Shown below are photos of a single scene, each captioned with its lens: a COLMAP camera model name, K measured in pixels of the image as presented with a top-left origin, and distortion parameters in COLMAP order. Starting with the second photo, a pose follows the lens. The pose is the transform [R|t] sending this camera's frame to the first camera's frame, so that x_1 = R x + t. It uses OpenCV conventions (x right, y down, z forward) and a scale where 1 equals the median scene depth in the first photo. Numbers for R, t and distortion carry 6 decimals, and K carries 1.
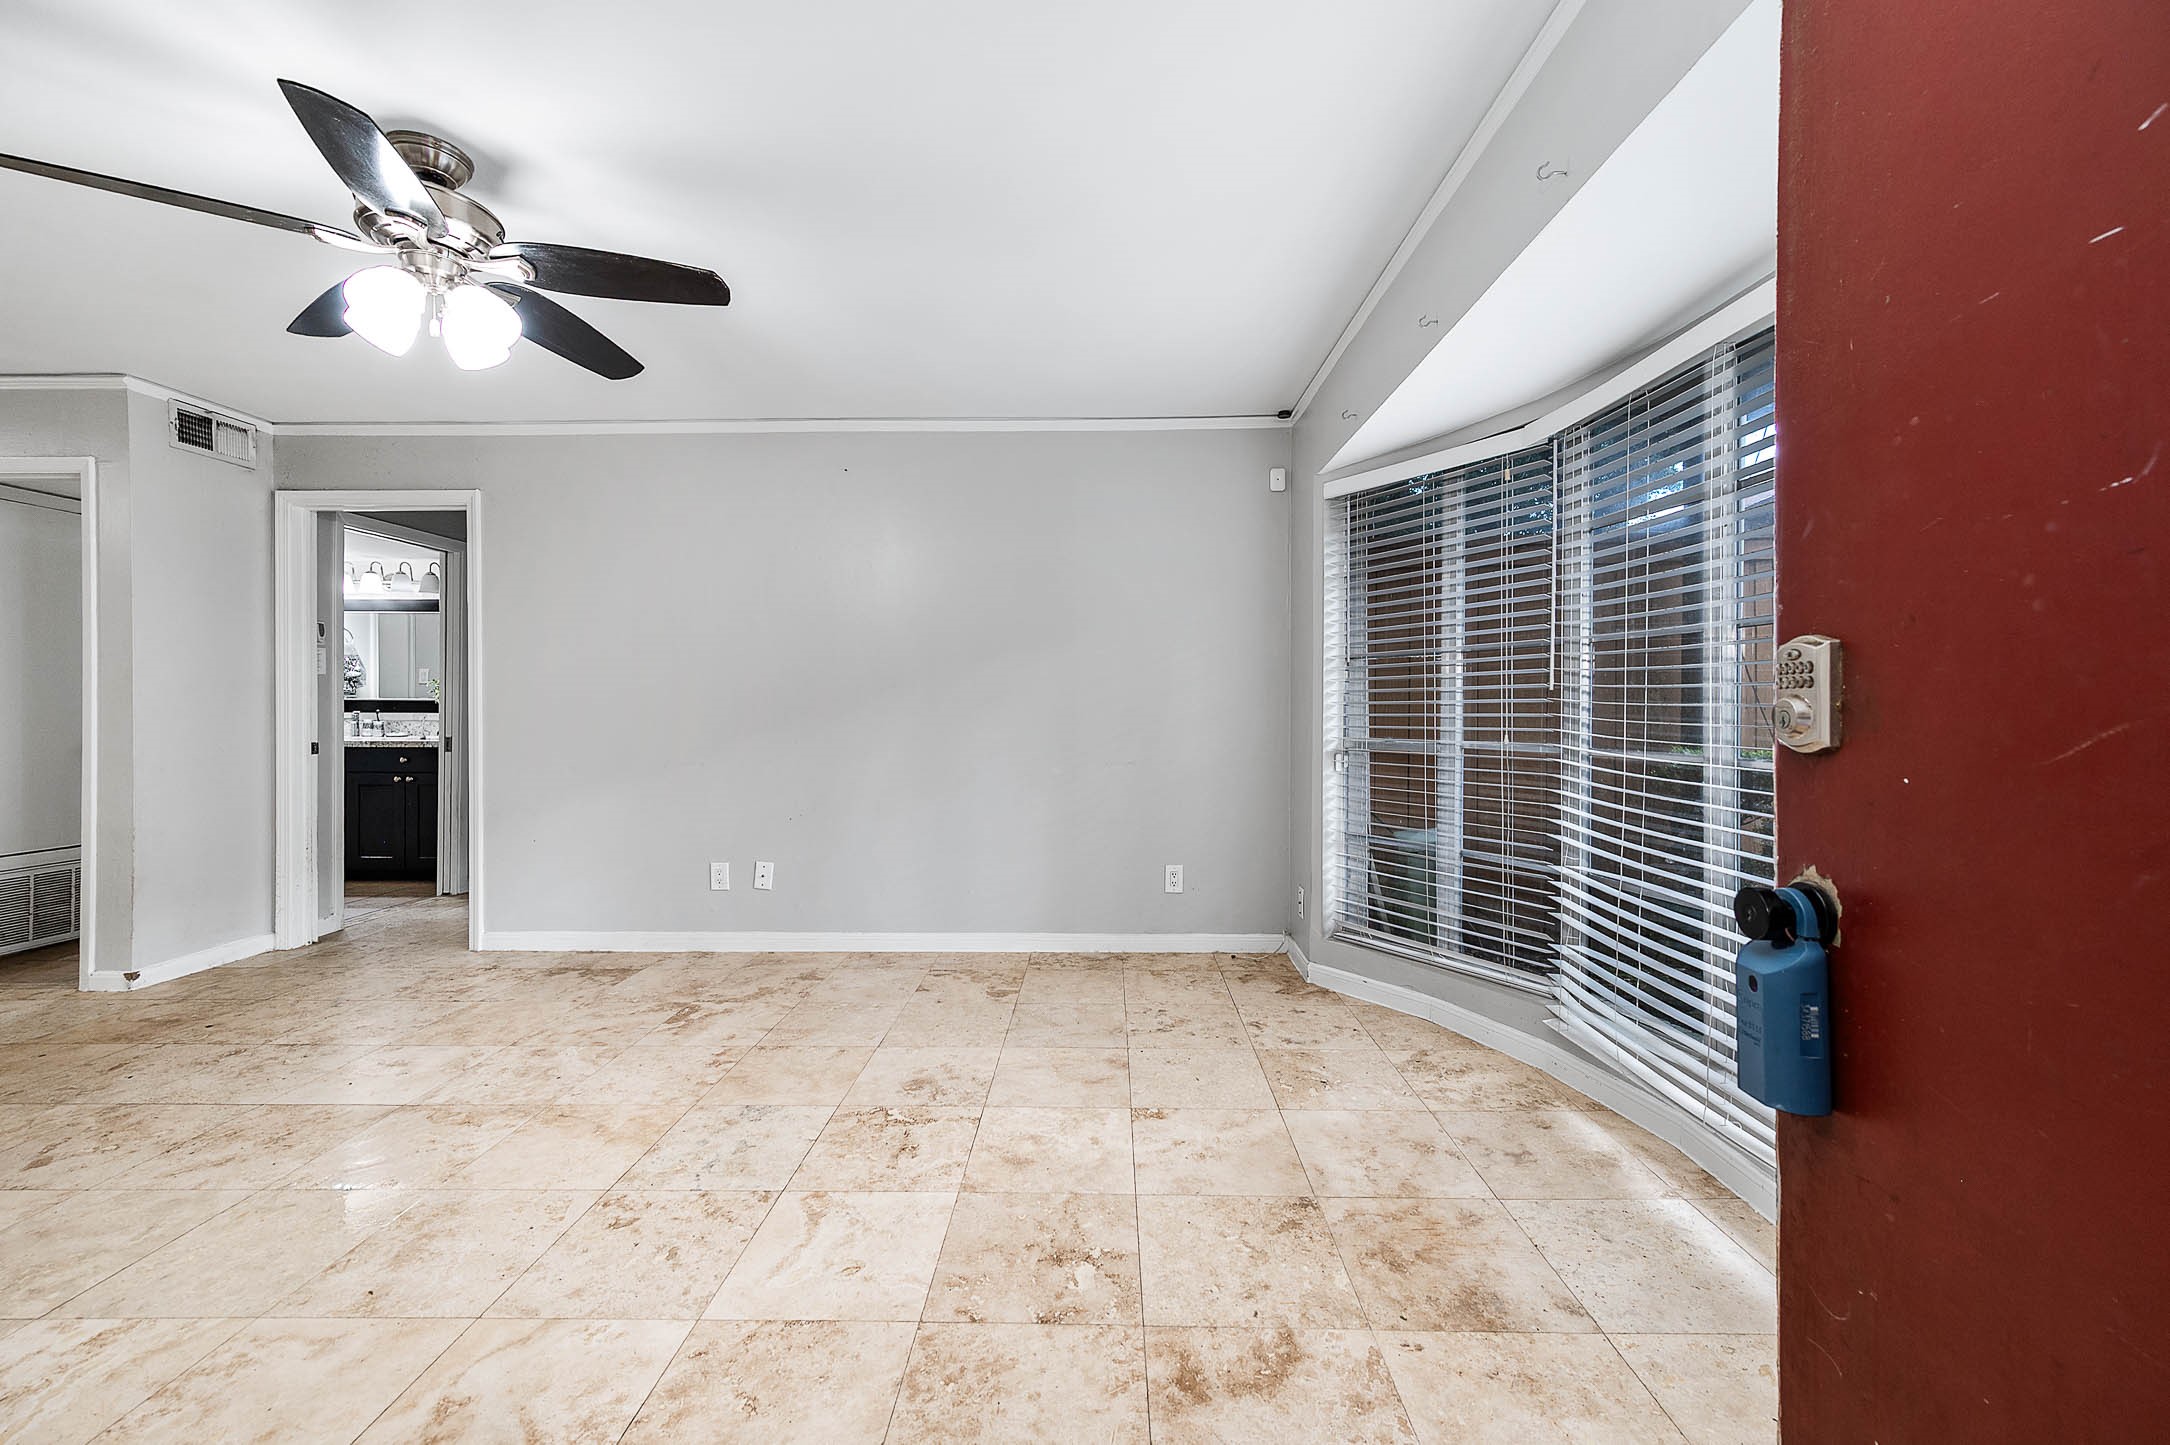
lens RADIAL K [[856.3, 0, 1084.7], [0, 856.3, 705.6], [0, 0, 1]] dist [0.010156, 0.000945]
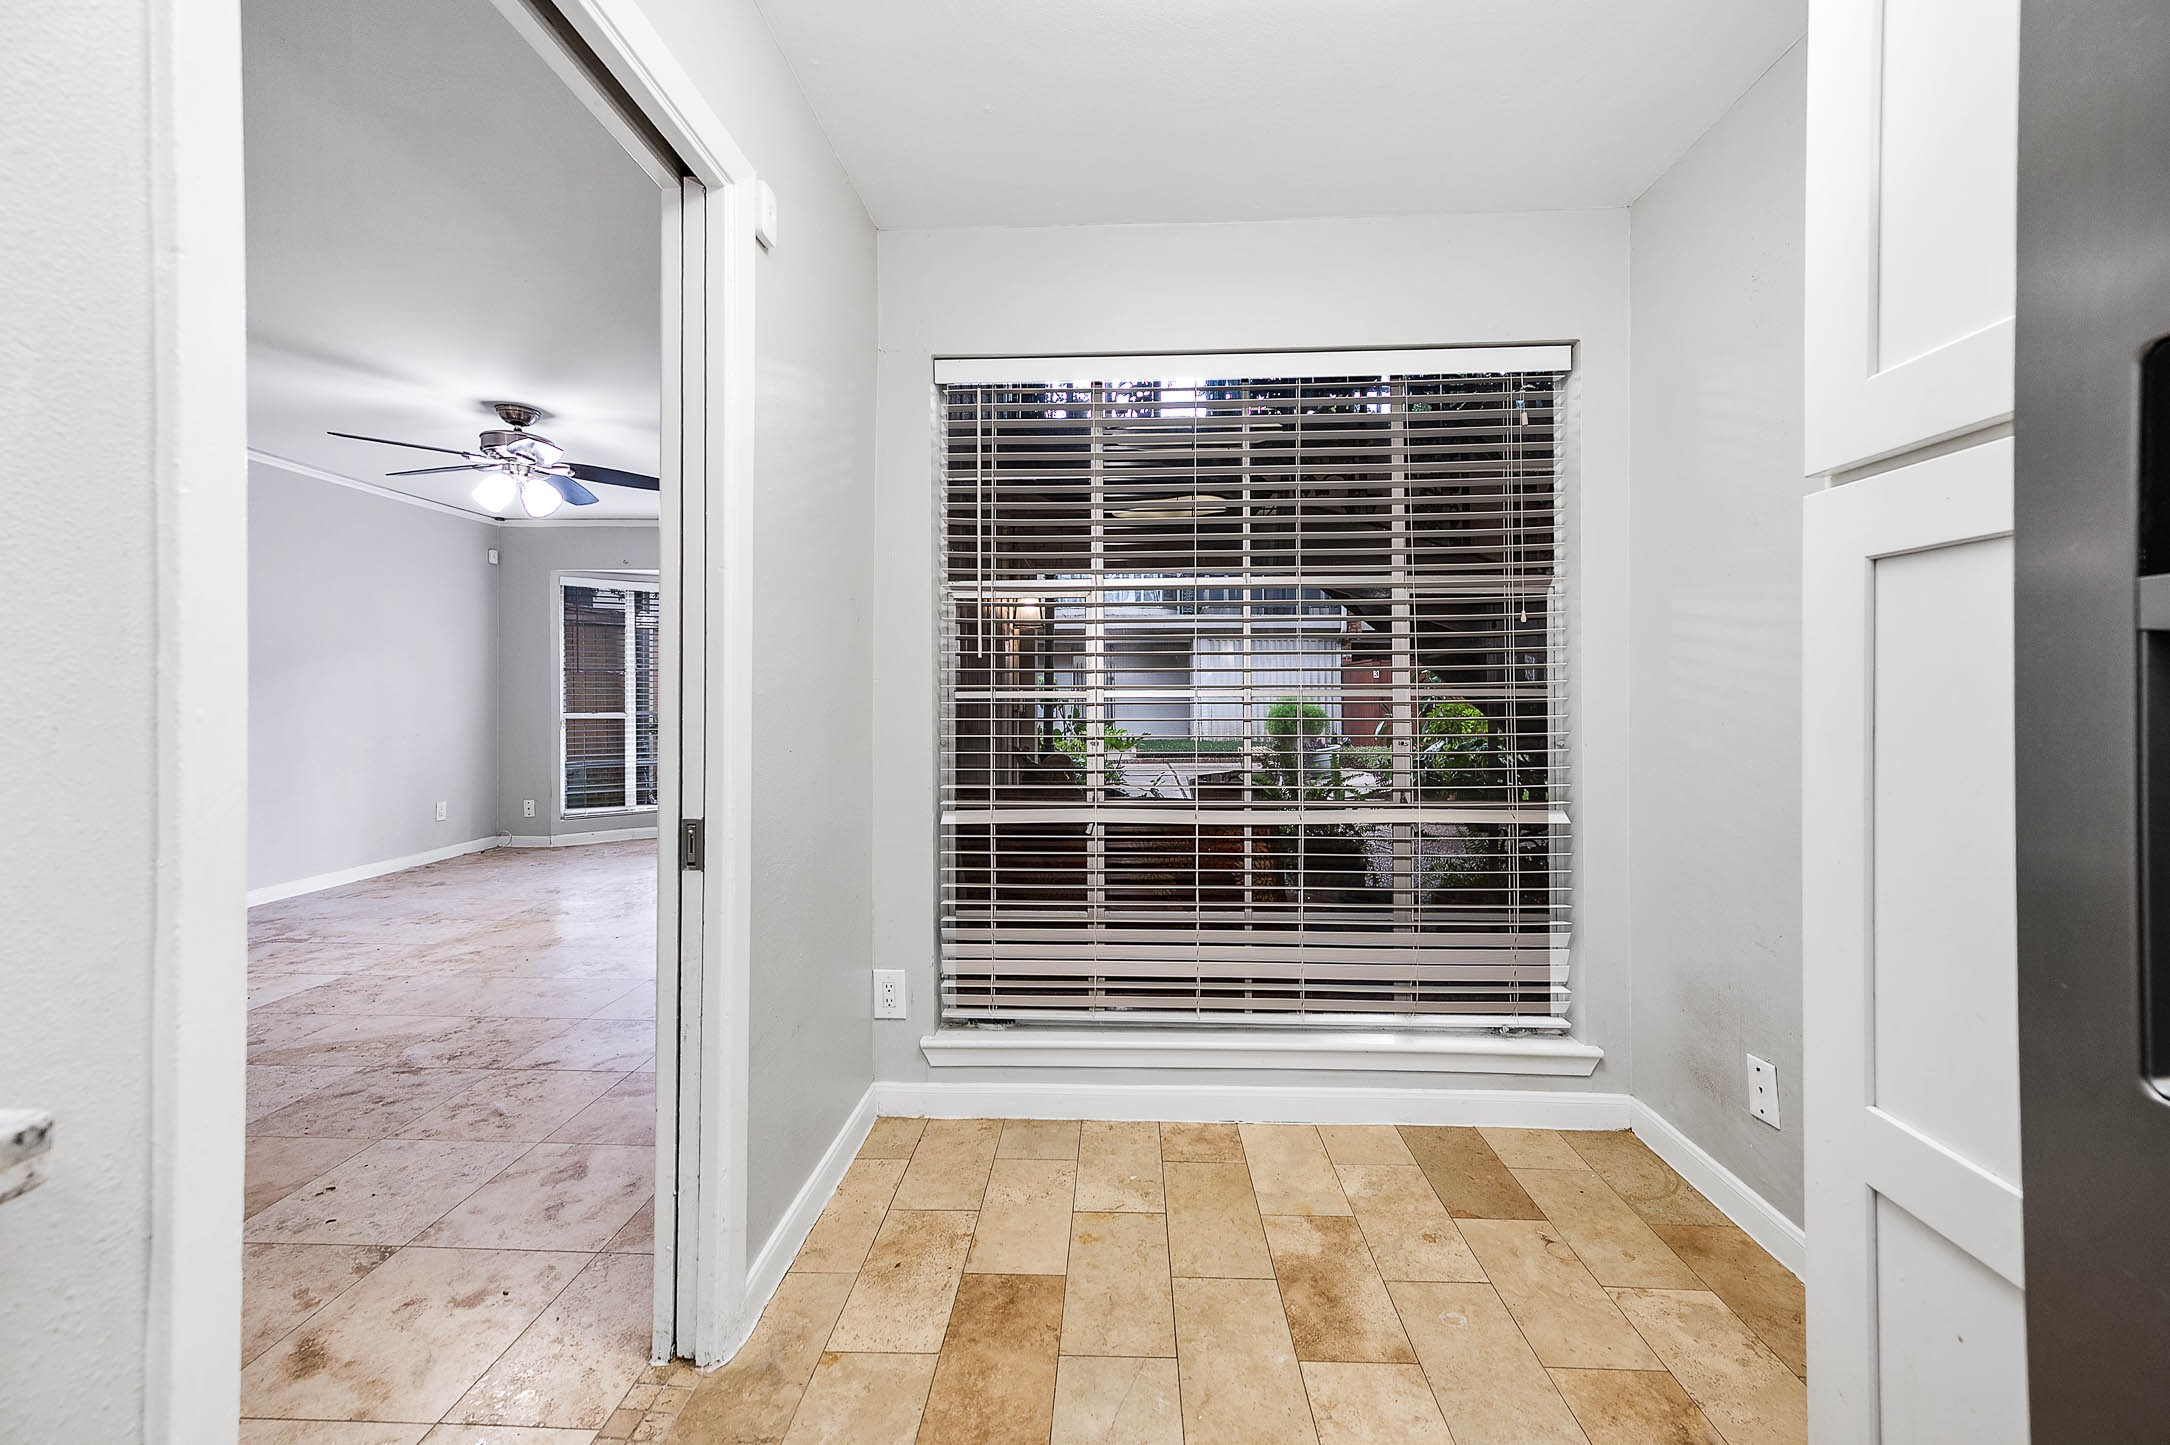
lens RADIAL K [[856.3, 0, 1084.7], [0, 856.3, 705.6], [0, 0, 1]] dist [0.010156, 0.000945]
pose [[0.019131, -0.011574, 0.999750, -2.004475], [0.000610, 0.999933, 0.011565, 0.000895], [-0.999817, 0.000388, 0.019137, -0.223893]]
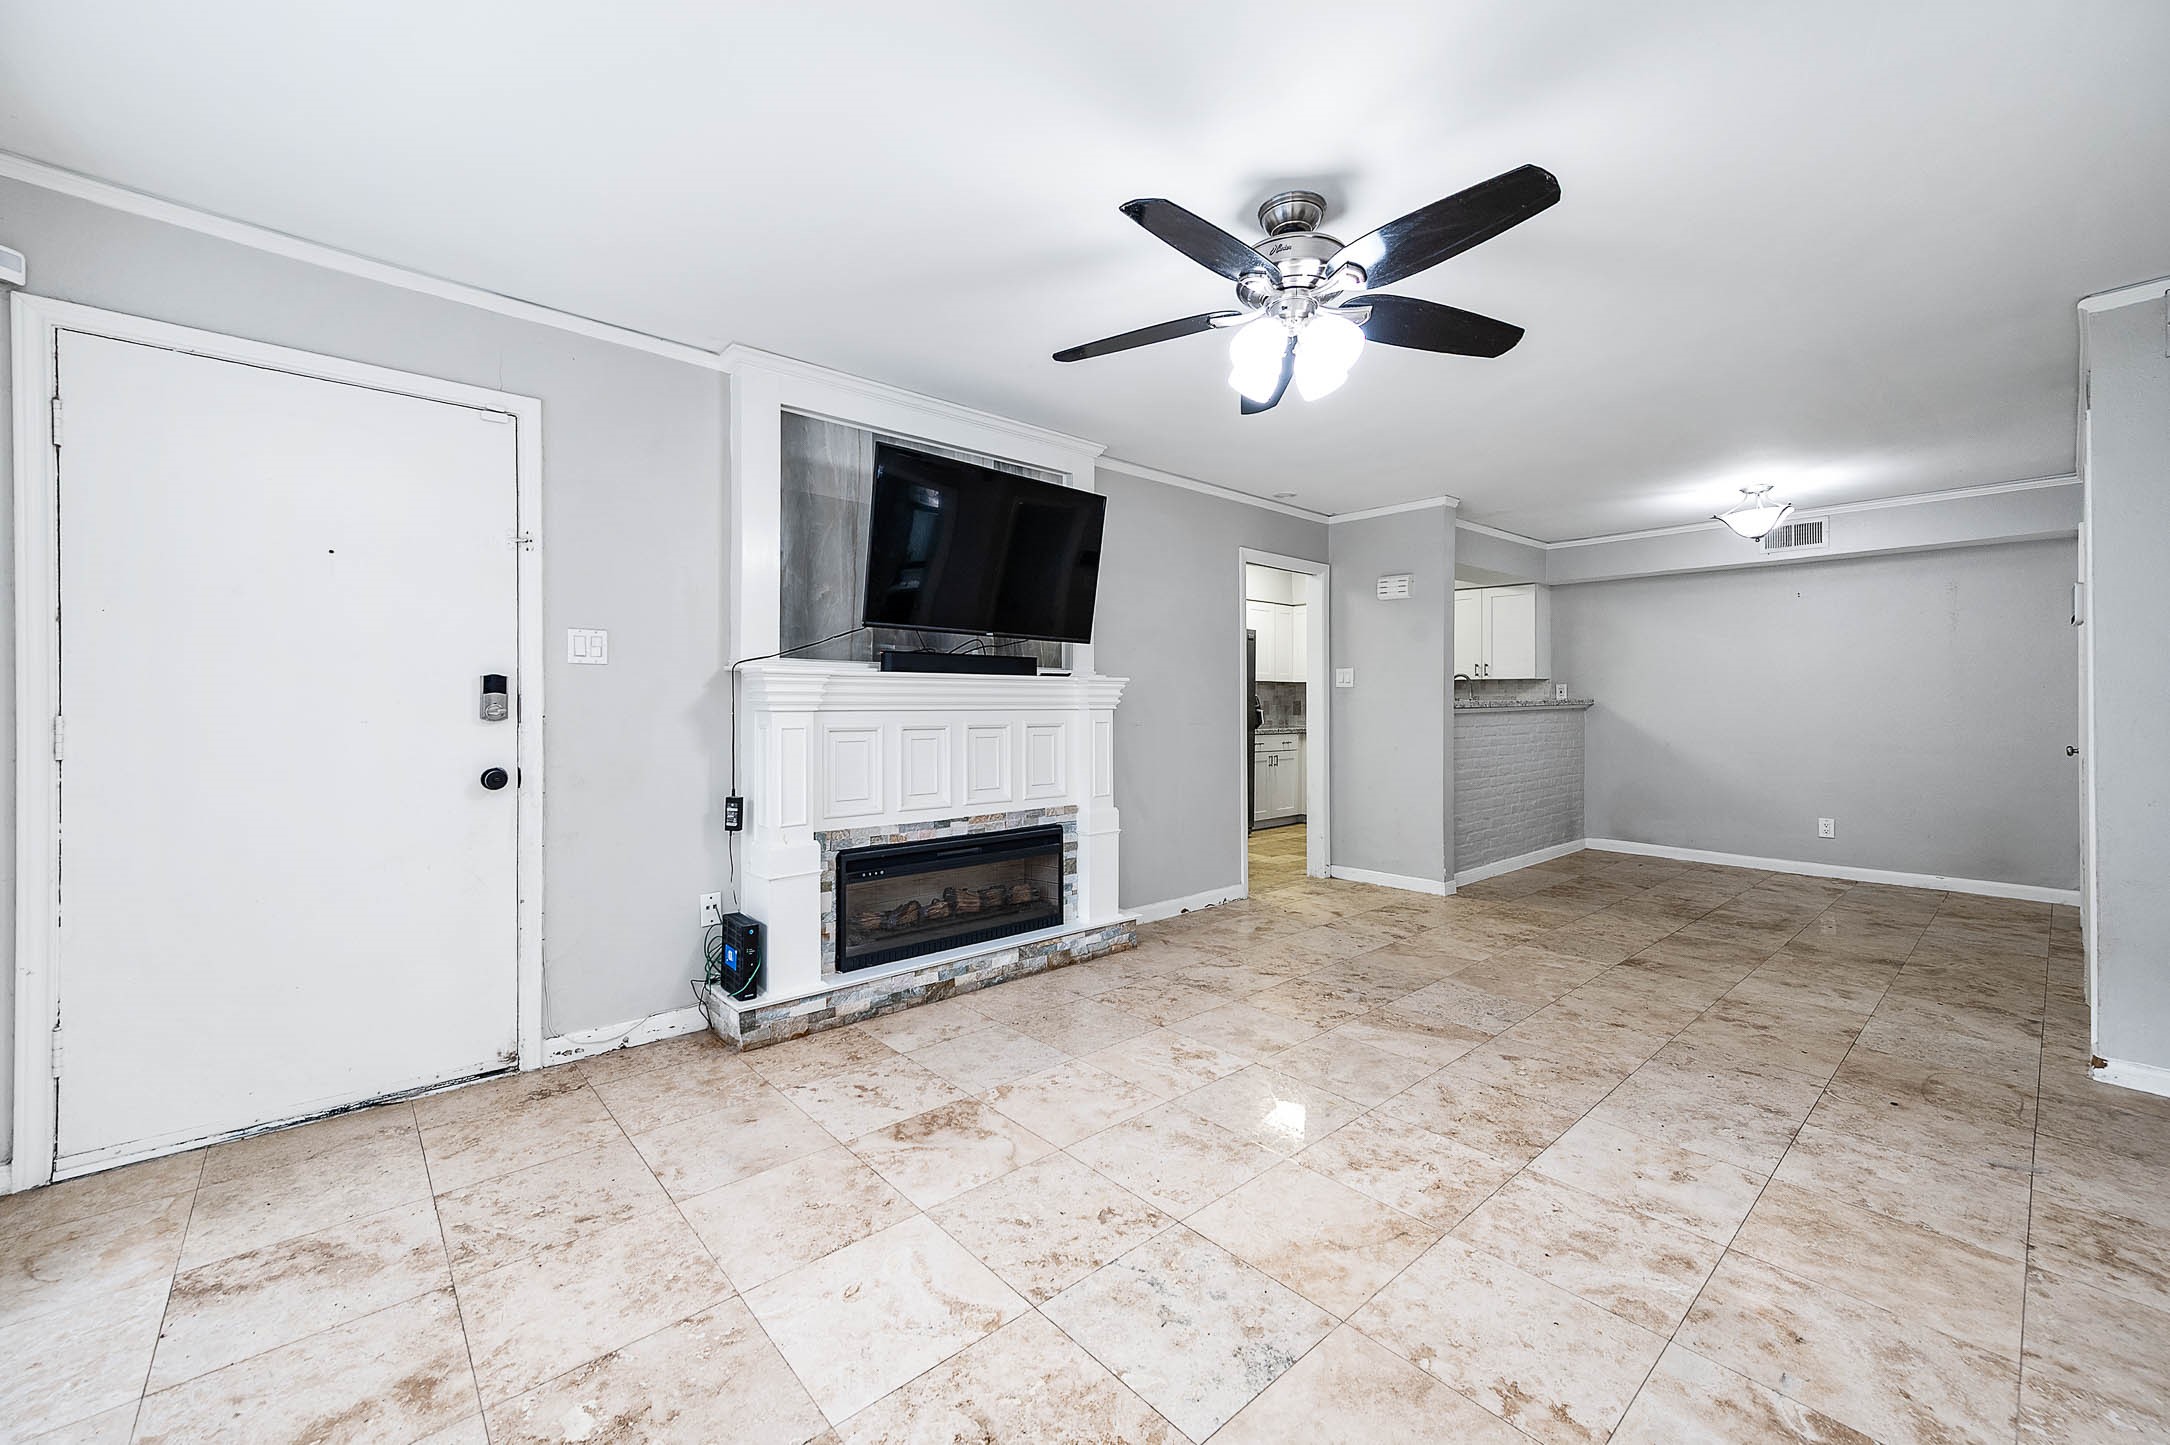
lens RADIAL K [[856.3, 0, 1084.7], [0, 856.3, 705.6], [0, 0, 1]] dist [0.010156, 0.000945]
pose [[-0.730555, 0.001951, -0.682852, 0.132063], [-0.004656, 0.999958, 0.007838, -0.014214], [0.682838, 0.008906, -0.730515, 1.221707]]
